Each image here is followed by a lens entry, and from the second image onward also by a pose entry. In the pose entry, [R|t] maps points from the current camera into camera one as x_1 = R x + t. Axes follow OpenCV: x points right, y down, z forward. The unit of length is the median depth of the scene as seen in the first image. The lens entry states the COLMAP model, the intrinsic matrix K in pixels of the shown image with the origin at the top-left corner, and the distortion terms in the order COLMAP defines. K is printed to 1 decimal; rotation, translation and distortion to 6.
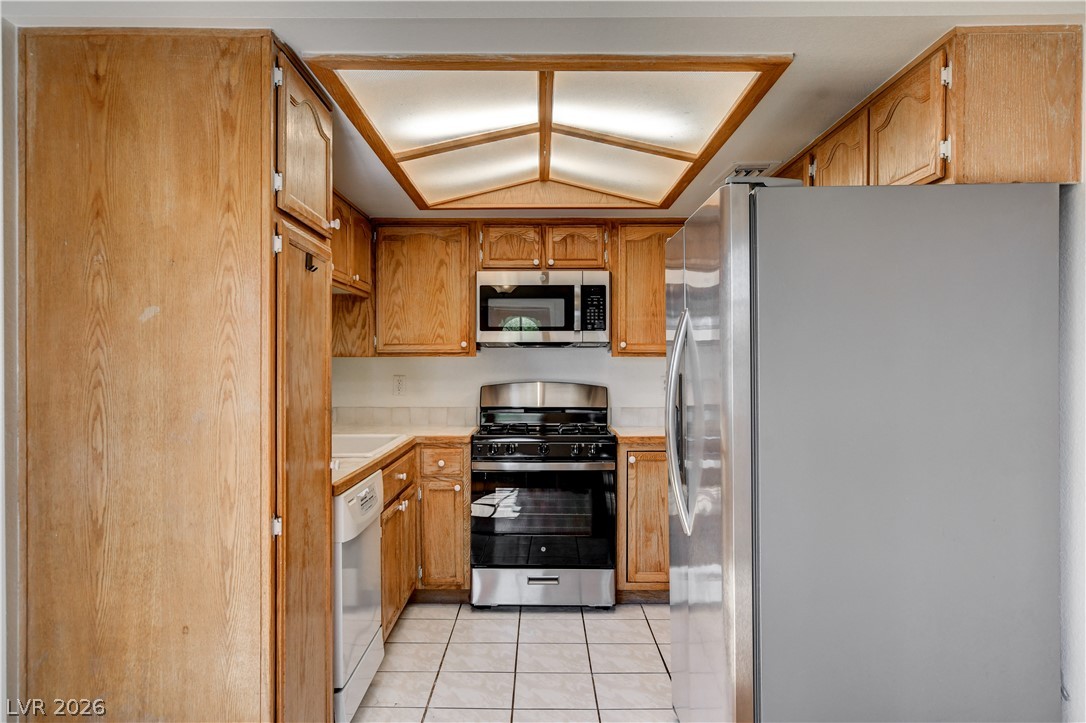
lens RADIAL K [[739.2, 0, 537.1], [0, 739.2, 374.6], [0, 0, 1]] dist [0.005342, -0.001334]
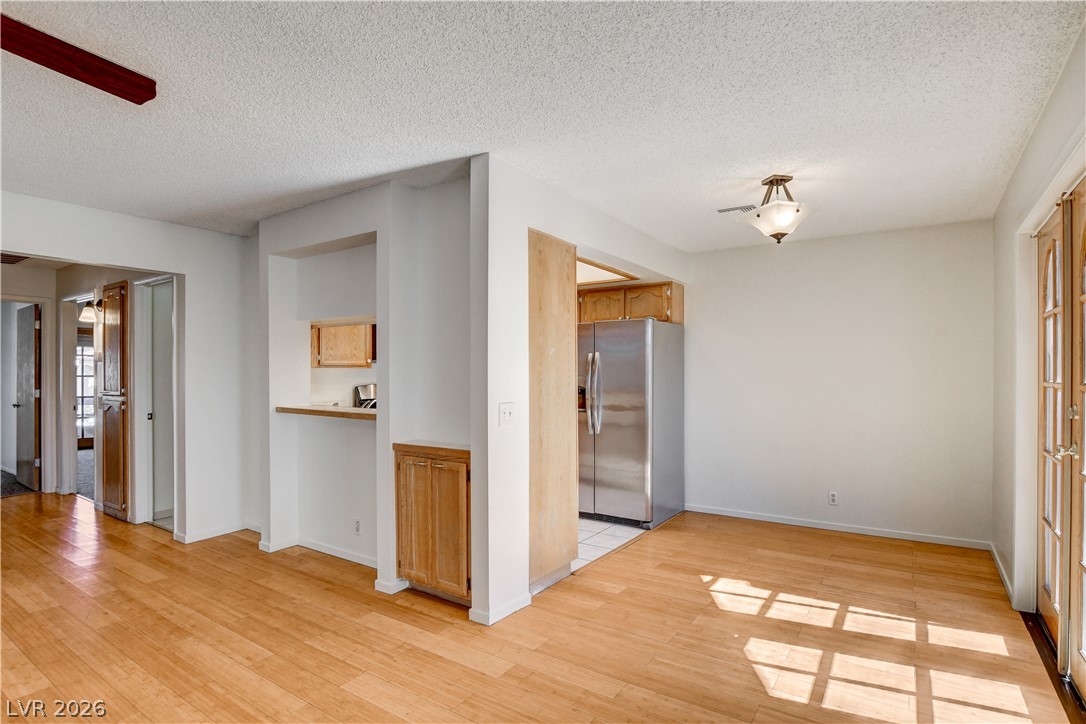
lens RADIAL K [[553.2, 0, 538.2], [0, 553.2, 377.5], [0, 0, 1]] dist [-0.019521, -0.001296]
pose [[0.570240, -0.005000, 0.821463, -0.906643], [0.012296, 0.999921, -0.002450, 0.003907], [-0.821386, 0.011498, 0.570257, -0.002668]]
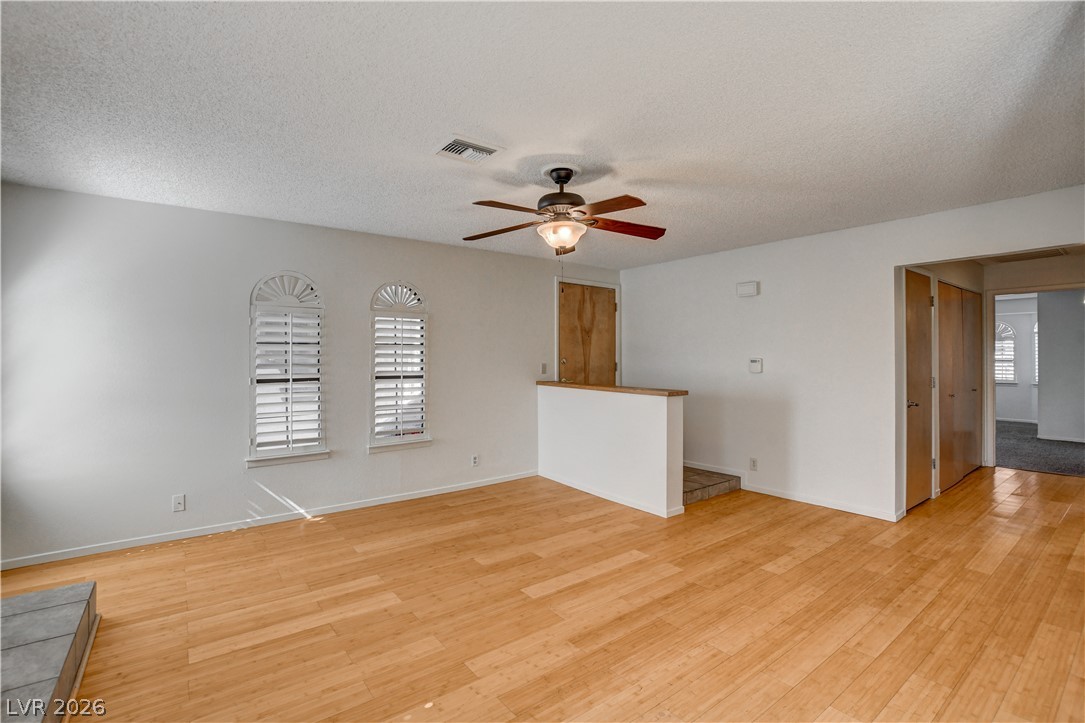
lens RADIAL K [[487.7, 0, 538.9], [0, 487.7, 356.7], [0, 0, 1]] dist [-0.031600, 0.003254]
pose [[0.598846, -0.006100, -0.800841, -0.384189], [-0.007646, 0.999882, -0.013334, -0.003003], [0.800828, 0.014109, 0.598728, -0.001572]]
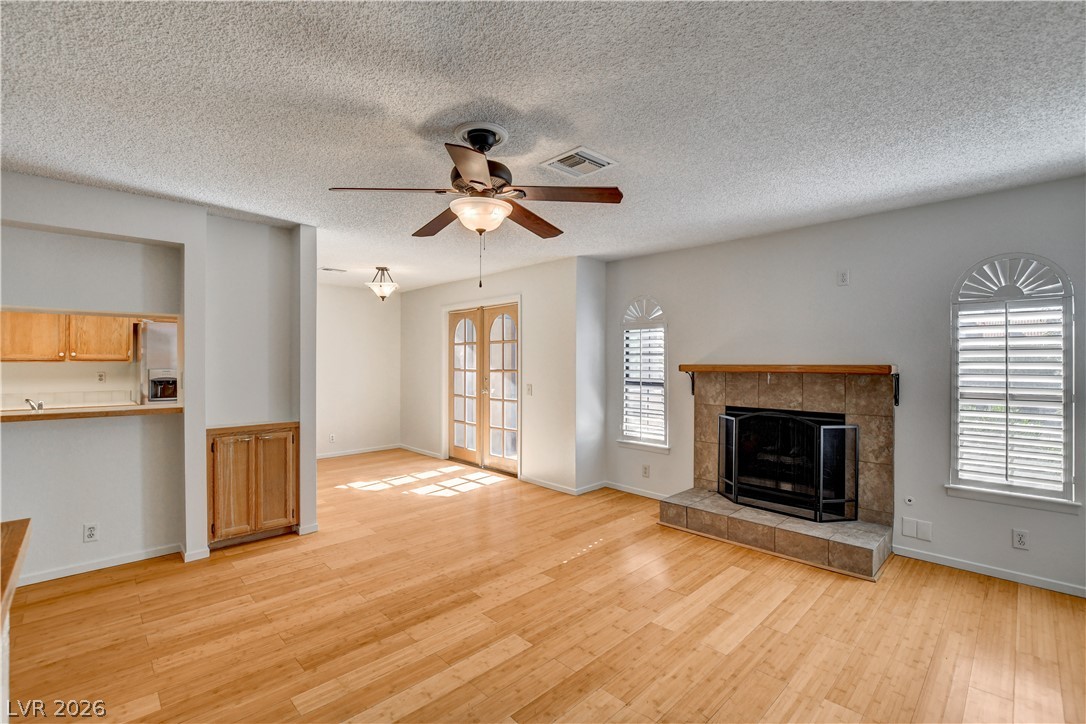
lens RADIAL K [[488.1, 0, 541.2], [0, 488.1, 358.5], [0, 0, 1]] dist [-0.031600, 0.003254]
pose [[-0.692928, 0.001003, 0.721006, -1.343961], [0.009572, 0.999924, 0.007809, -0.026160], [-0.720944, 0.012313, -0.692884, 0.756009]]
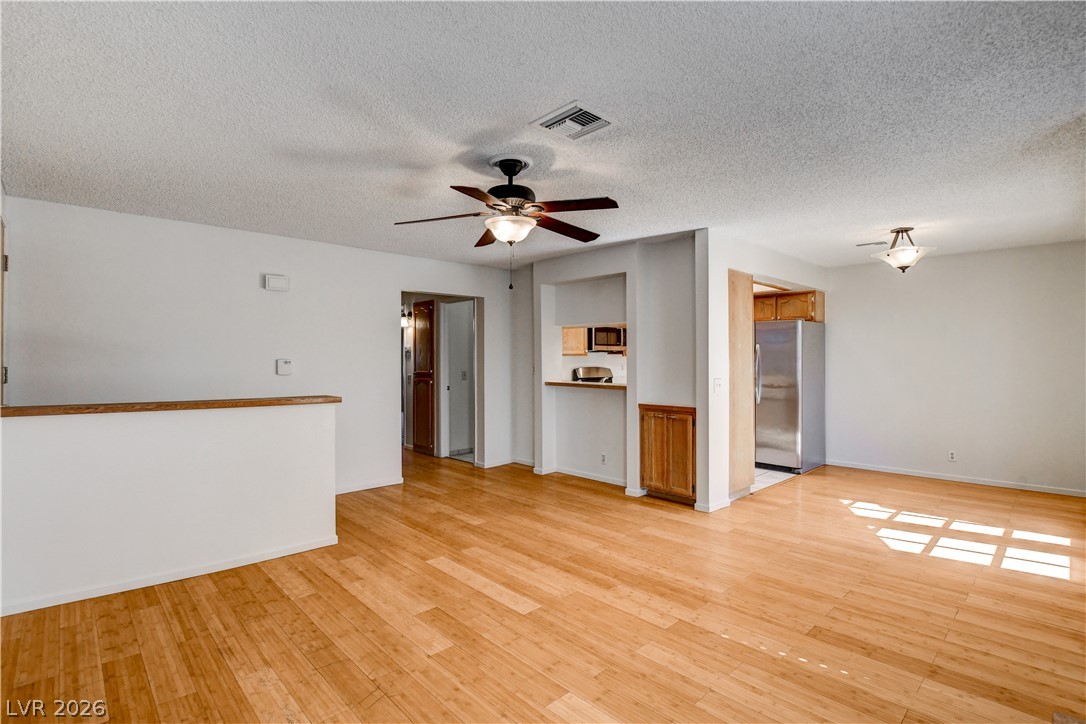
lens RADIAL K [[518.7, 0, 535.0], [0, 518.7, 360.8], [0, 0, 1]] dist [-0.030745, 0.003434]
pose [[0.737506, -0.003813, 0.675330, -1.354059], [0.011401, 0.999912, -0.006805, -0.000945], [-0.675244, 0.012718, 0.737485, -0.102788]]
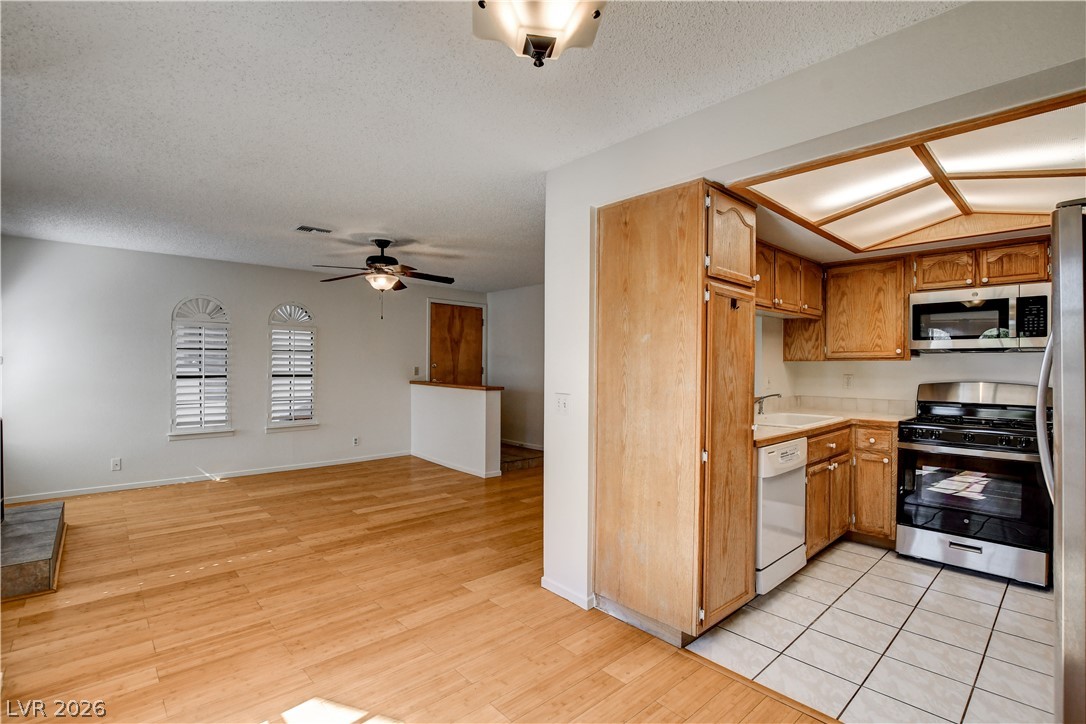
lens RADIAL K [[501.3, 0, 539.8], [0, 501.3, 366.3], [0, 0, 1]] dist [-0.036733, 0.003605]
pose [[0.672737, 0.004840, -0.739866, 0.117725], [-0.016942, 0.999817, -0.008865, 0.003845], [0.739688, 0.018499, 0.672696, -0.041287]]
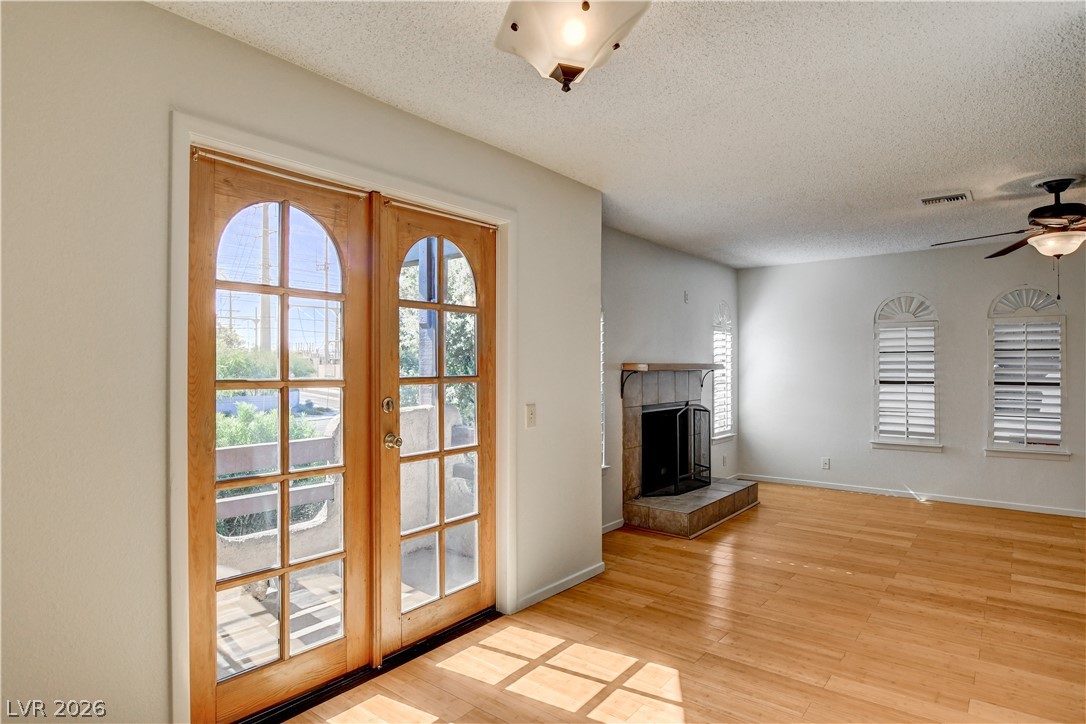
lens RADIAL K [[598.4, 0, 544.6], [0, 598.4, 364.4], [0, 0, 1]] dist [-0.017472, -0.000934]
pose [[-0.623470, -0.005035, -0.781831, 0.205089], [-0.011617, 0.999929, 0.002824, -0.002203], [0.781761, 0.010844, -0.623484, 0.381807]]
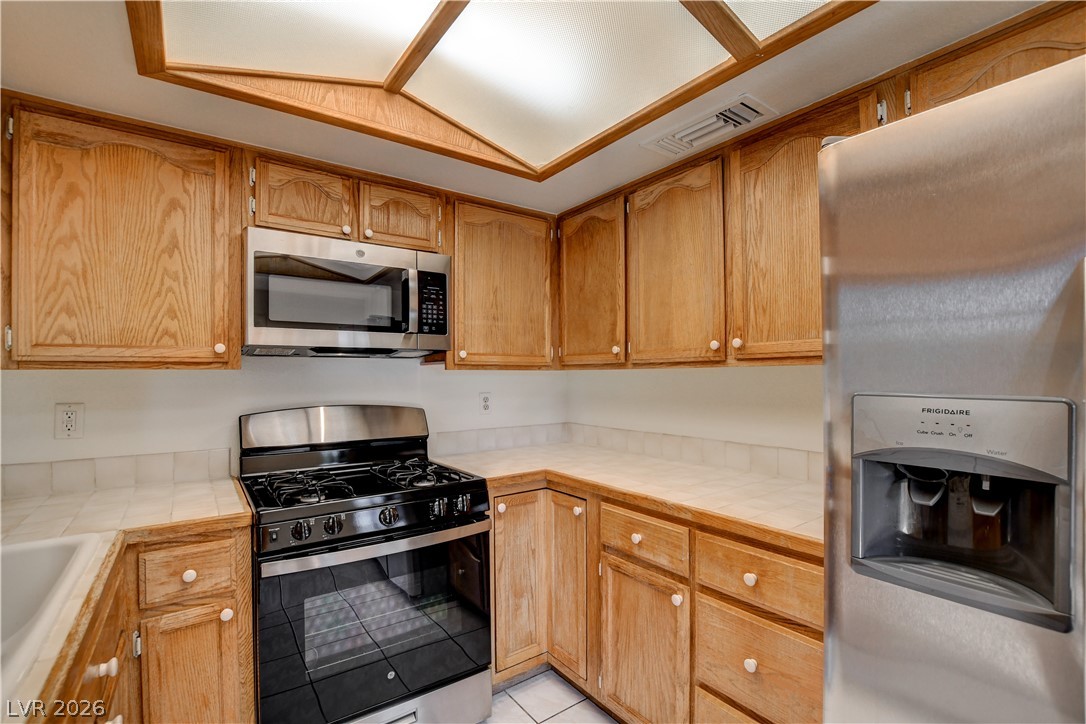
lens RADIAL K [[488.1, 0, 542.9], [0, 488.1, 372.5], [0, 0, 1]] dist [-0.031600, 0.003254]
pose [[0.804707, -0.001370, 0.593671, -0.122085], [0.020180, 0.999483, -0.025047, -0.007254], [-0.593329, 0.032135, 0.804318, 0.553025]]
